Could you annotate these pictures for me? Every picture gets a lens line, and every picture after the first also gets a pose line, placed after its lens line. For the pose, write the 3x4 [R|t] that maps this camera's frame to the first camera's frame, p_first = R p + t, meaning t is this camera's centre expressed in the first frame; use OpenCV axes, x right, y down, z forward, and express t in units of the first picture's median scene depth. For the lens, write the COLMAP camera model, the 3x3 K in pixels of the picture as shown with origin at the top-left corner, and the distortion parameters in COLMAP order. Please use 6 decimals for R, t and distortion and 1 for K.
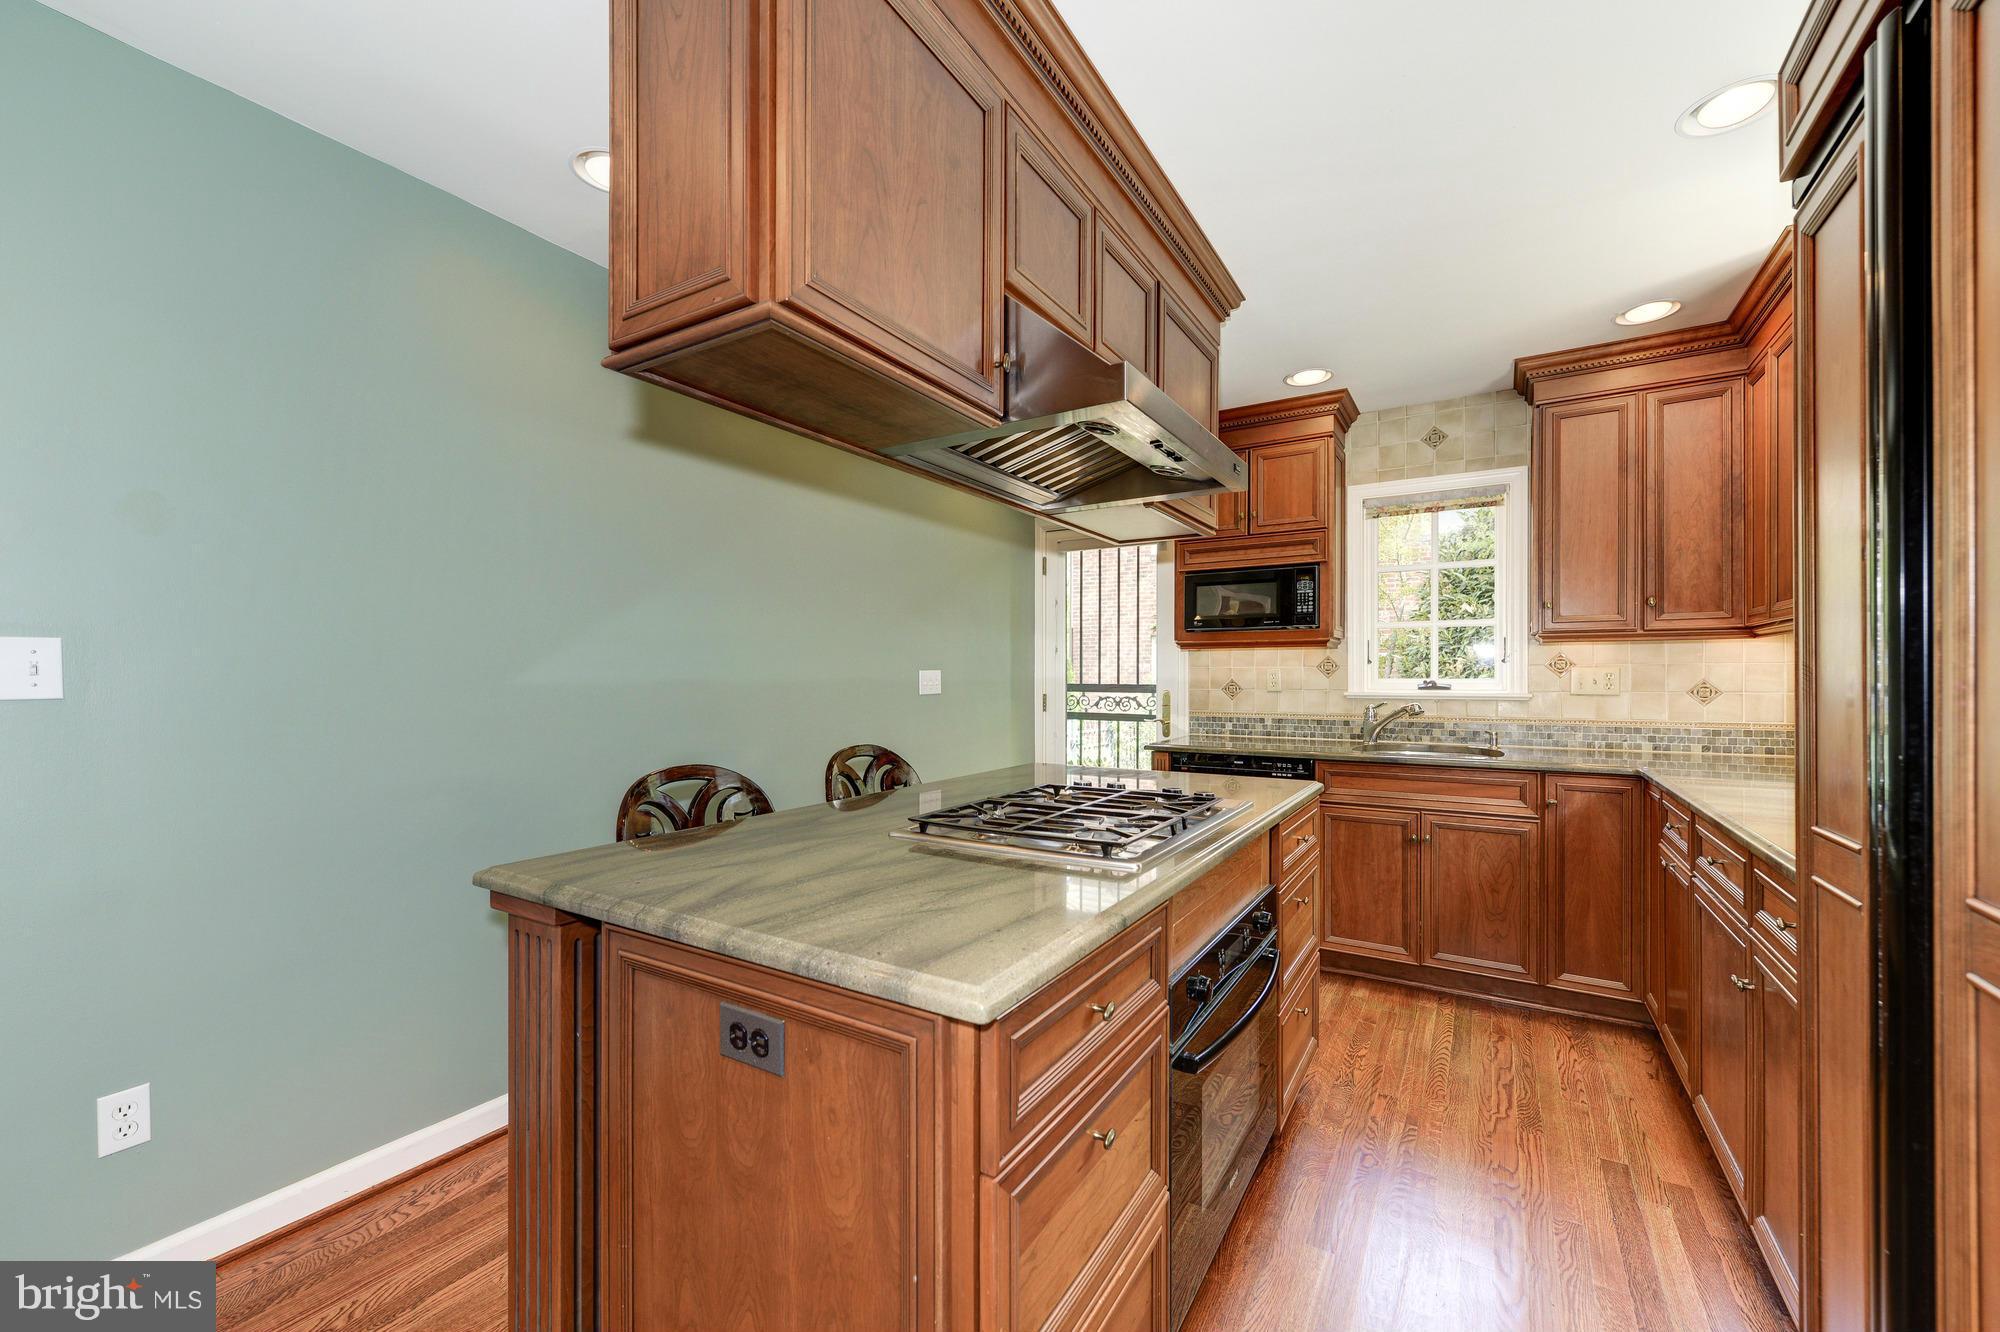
lens RADIAL K [[789.2, 0, 1000.3], [0, 789.2, 686.0], [0, 0, 1]] dist [0.009492, 0.000021]
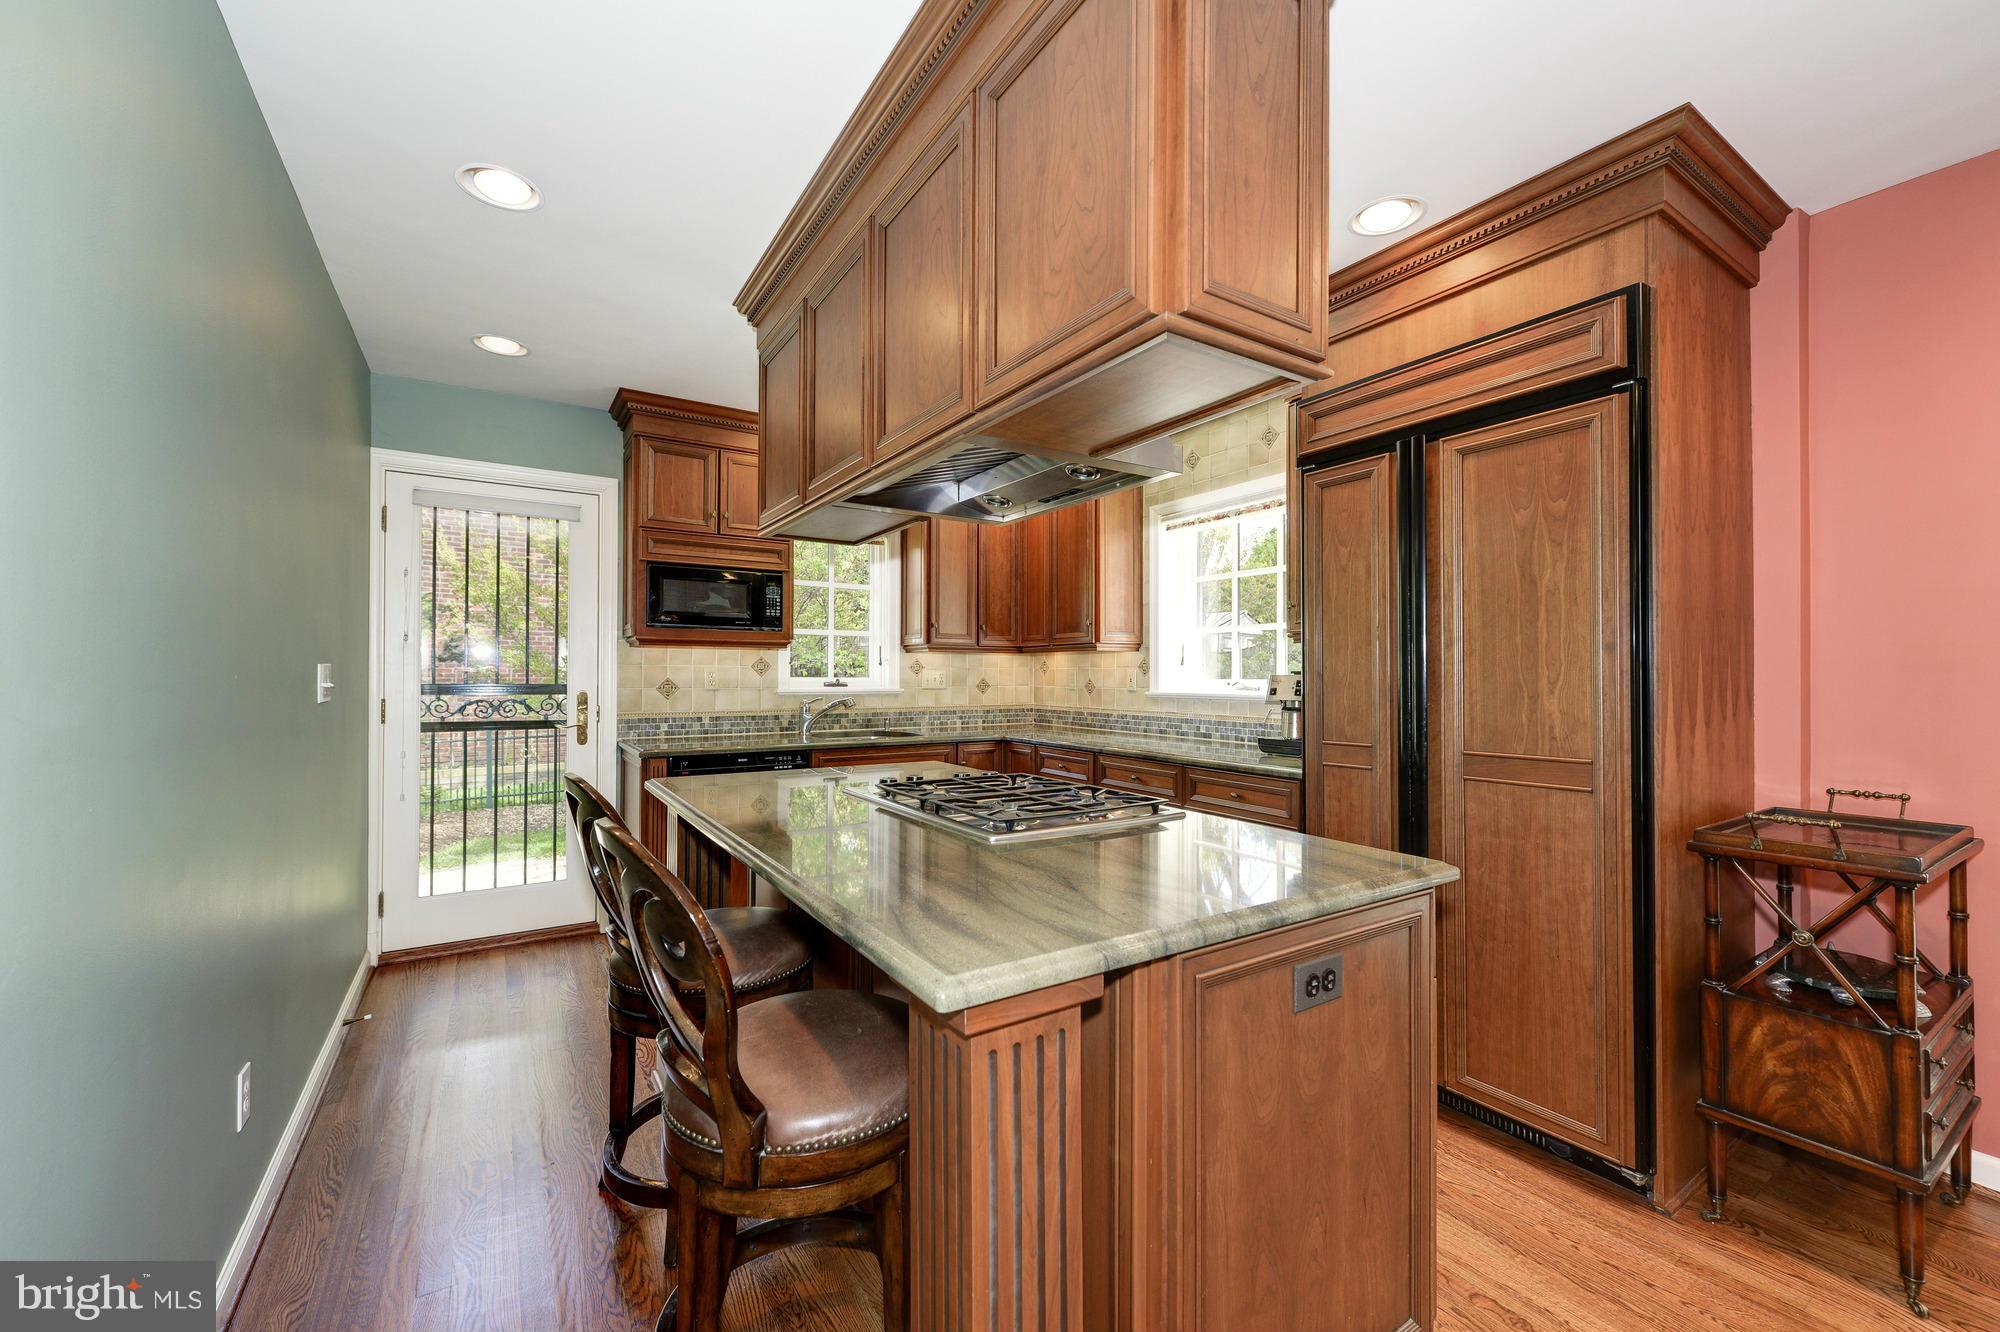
lens RADIAL K [[784.8, 0, 1000.0], [0, 784.8, 666.0], [0, 0, 1]] dist [0.001151, -0.000005]
pose [[0.425010, 0.014086, 0.905079, -0.431728], [0.007196, 0.999795, -0.018939, -0.002101], [-0.905160, 0.014562, 0.424821, 0.252520]]
